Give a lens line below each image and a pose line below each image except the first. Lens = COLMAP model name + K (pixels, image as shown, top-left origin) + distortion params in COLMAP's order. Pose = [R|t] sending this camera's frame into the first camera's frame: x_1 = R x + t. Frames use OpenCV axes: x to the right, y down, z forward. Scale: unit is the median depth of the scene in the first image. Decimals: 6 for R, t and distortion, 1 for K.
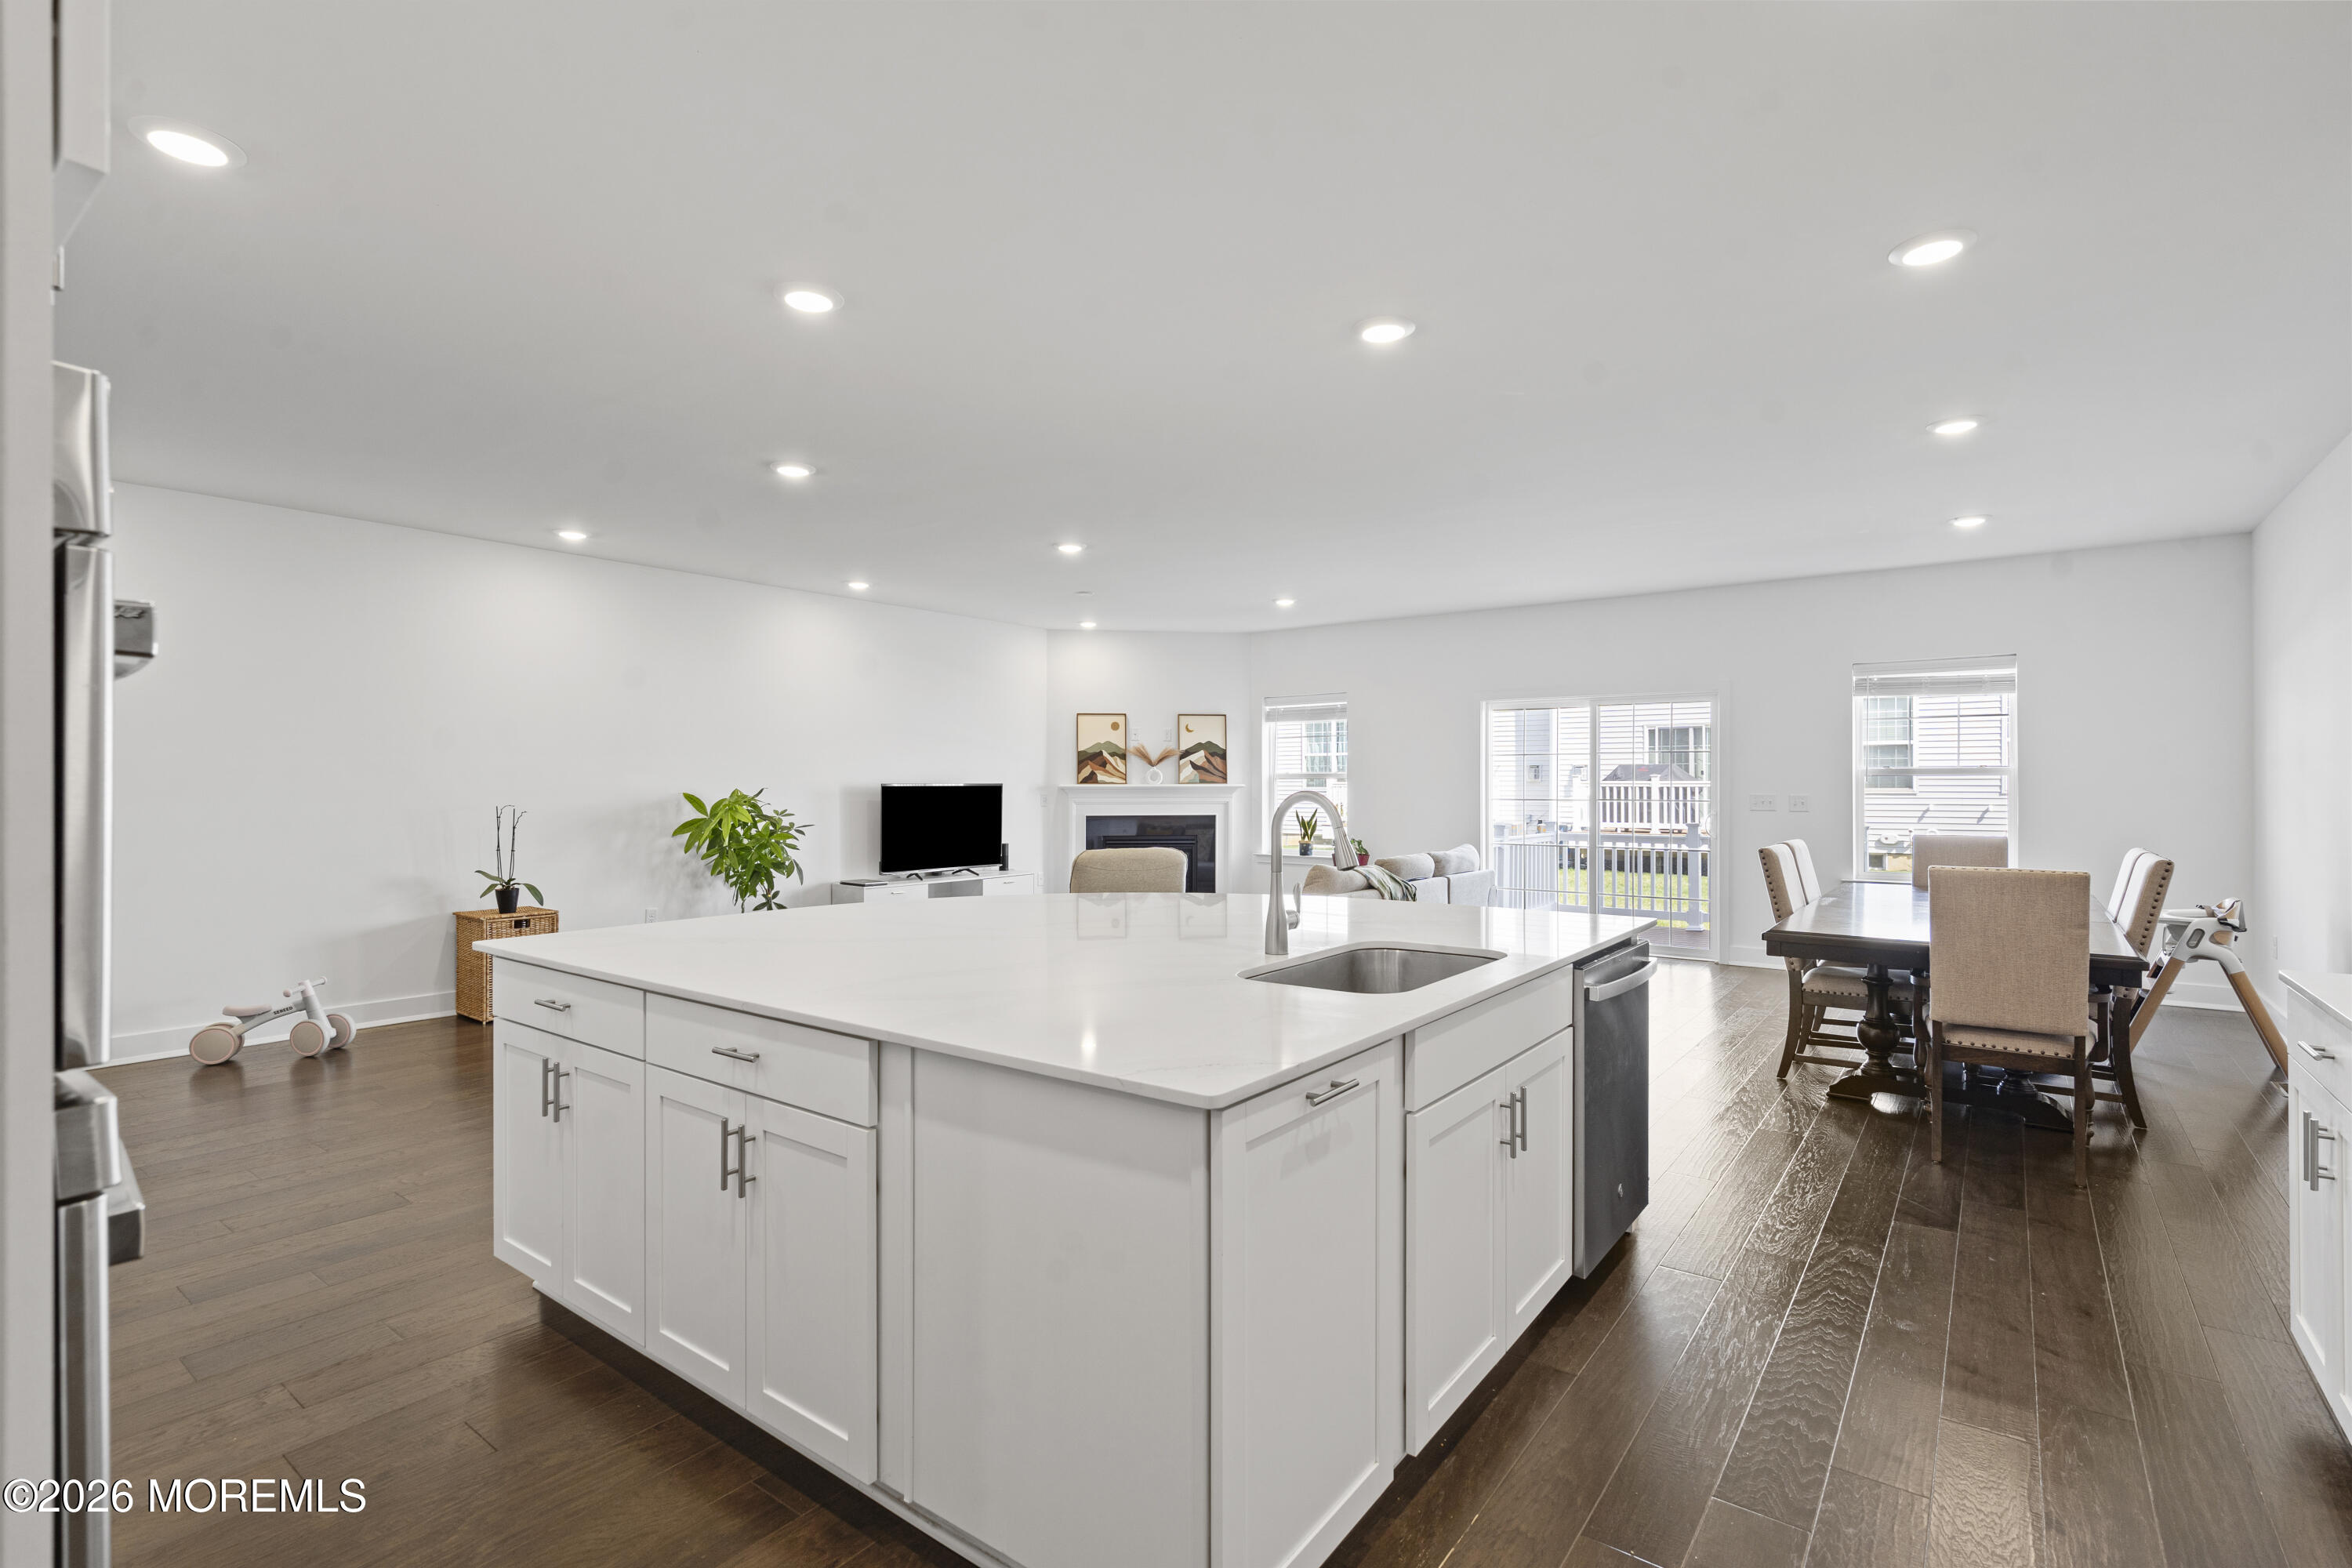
lens RADIAL K [[1098.1, 0, 1183.5], [0, 1098.1, 789.2], [0, 0, 1]] dist [-0.003880, 0.005630]
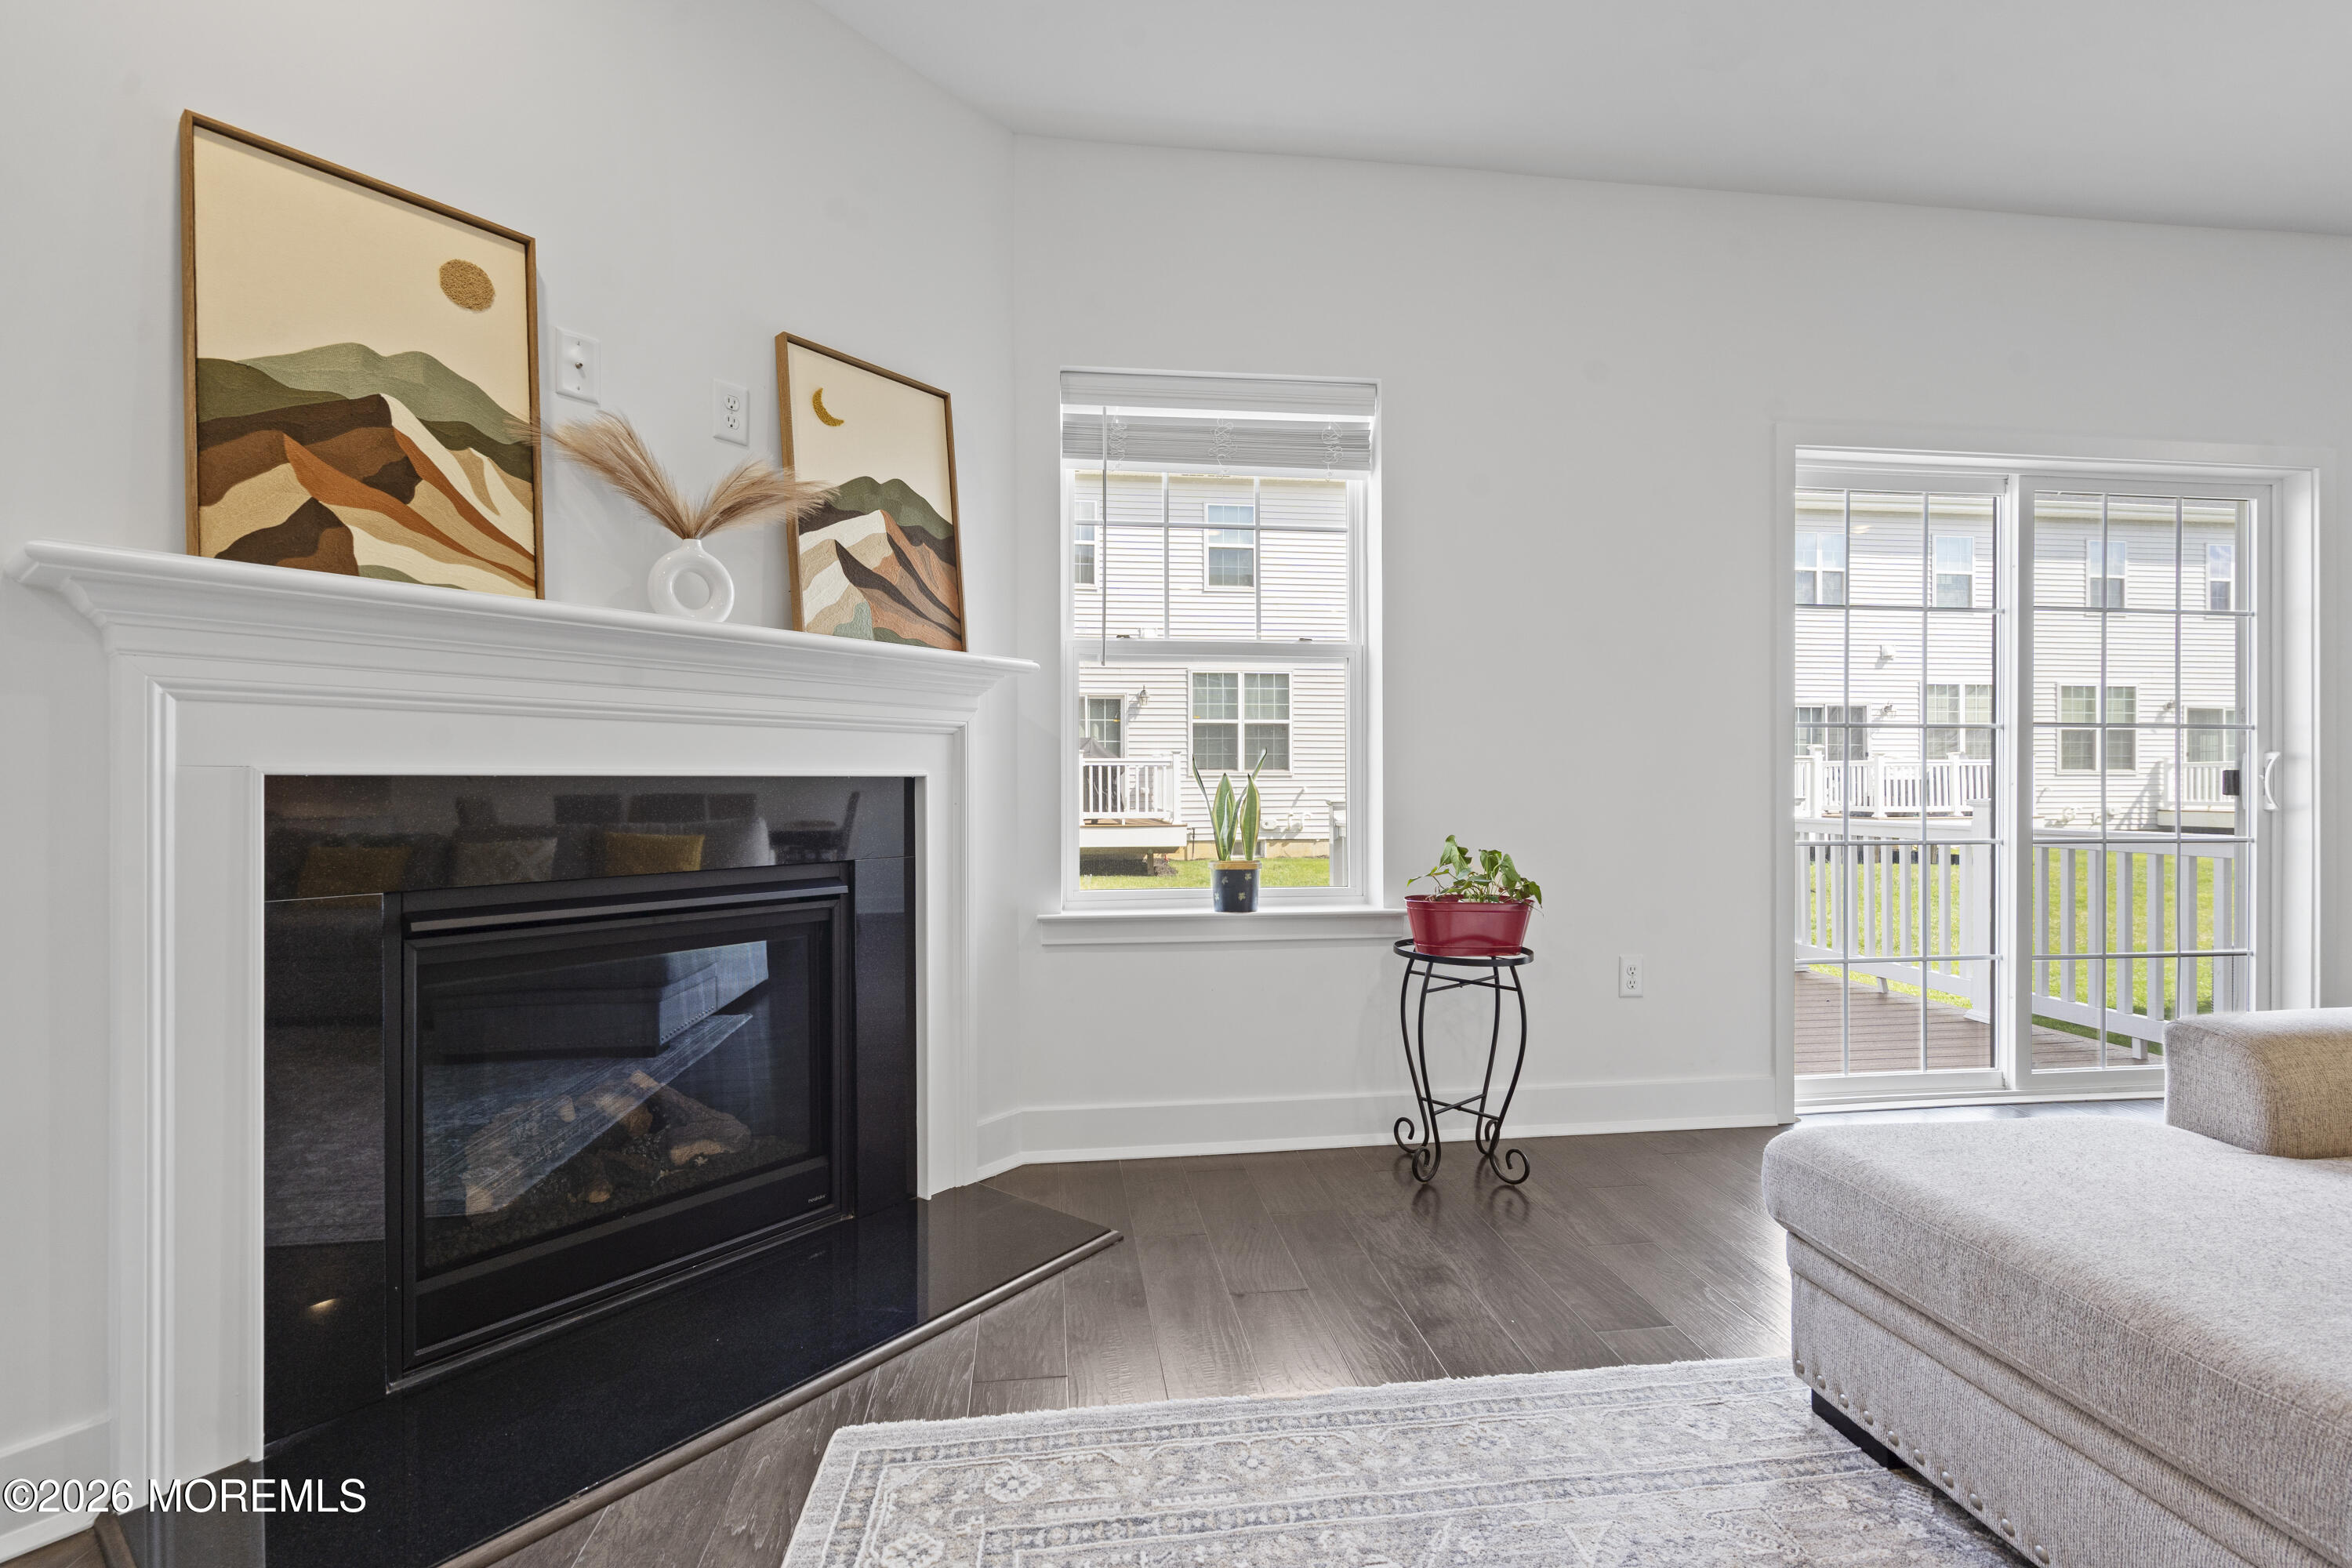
lens RADIAL K [[1065.9, 0, 1179.0], [0, 1065.9, 787.1], [0, 0, 1]] dist [-0.007682, 0.004706]
pose [[0.715505, -0.002812, 0.698602, -0.101503], [0.003616, 0.999993, 0.000322, 0.026478], [-0.698598, 0.002296, 0.715511, 0.793332]]
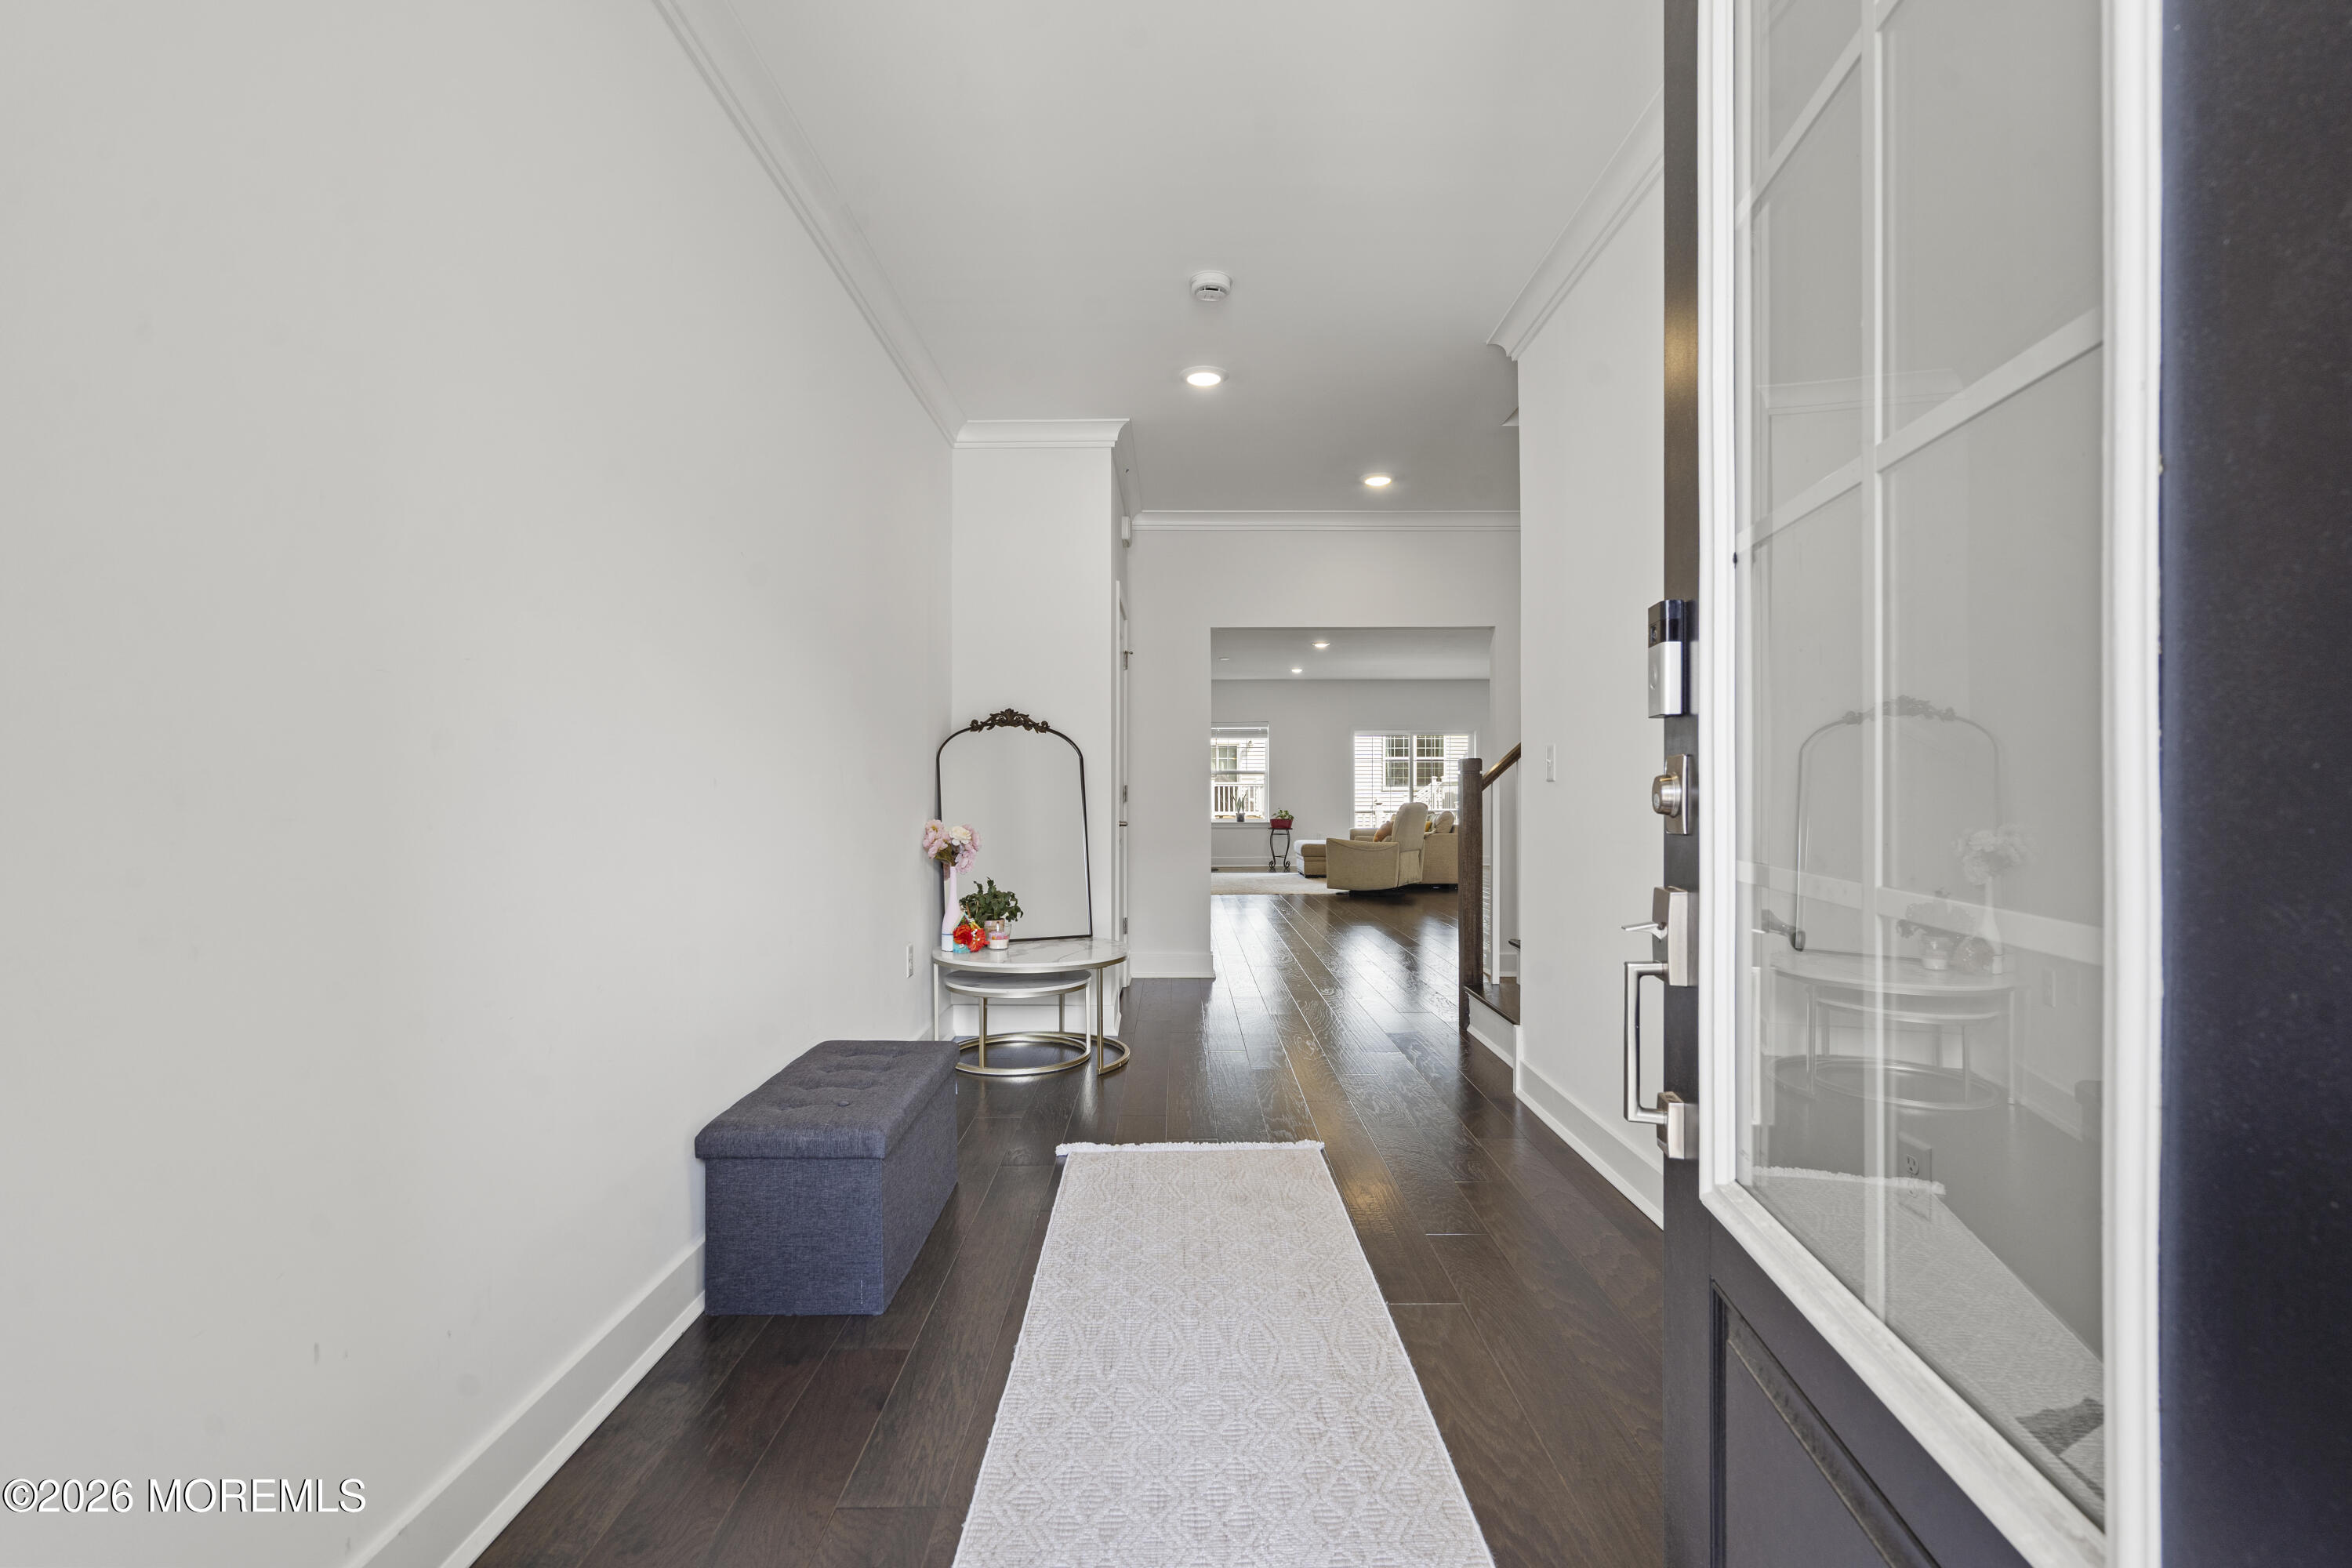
lens RADIAL K [[1065.9, 0, 1179.0], [0, 1065.9, 787.1], [0, 0, 1]] dist [-0.007682, 0.004706]
pose [[0.797749, 0.002890, 0.602983, -0.887037], [0.003899, 0.999943, -0.009951, 0.024488], [-0.602977, 0.010290, 0.797692, -0.183971]]
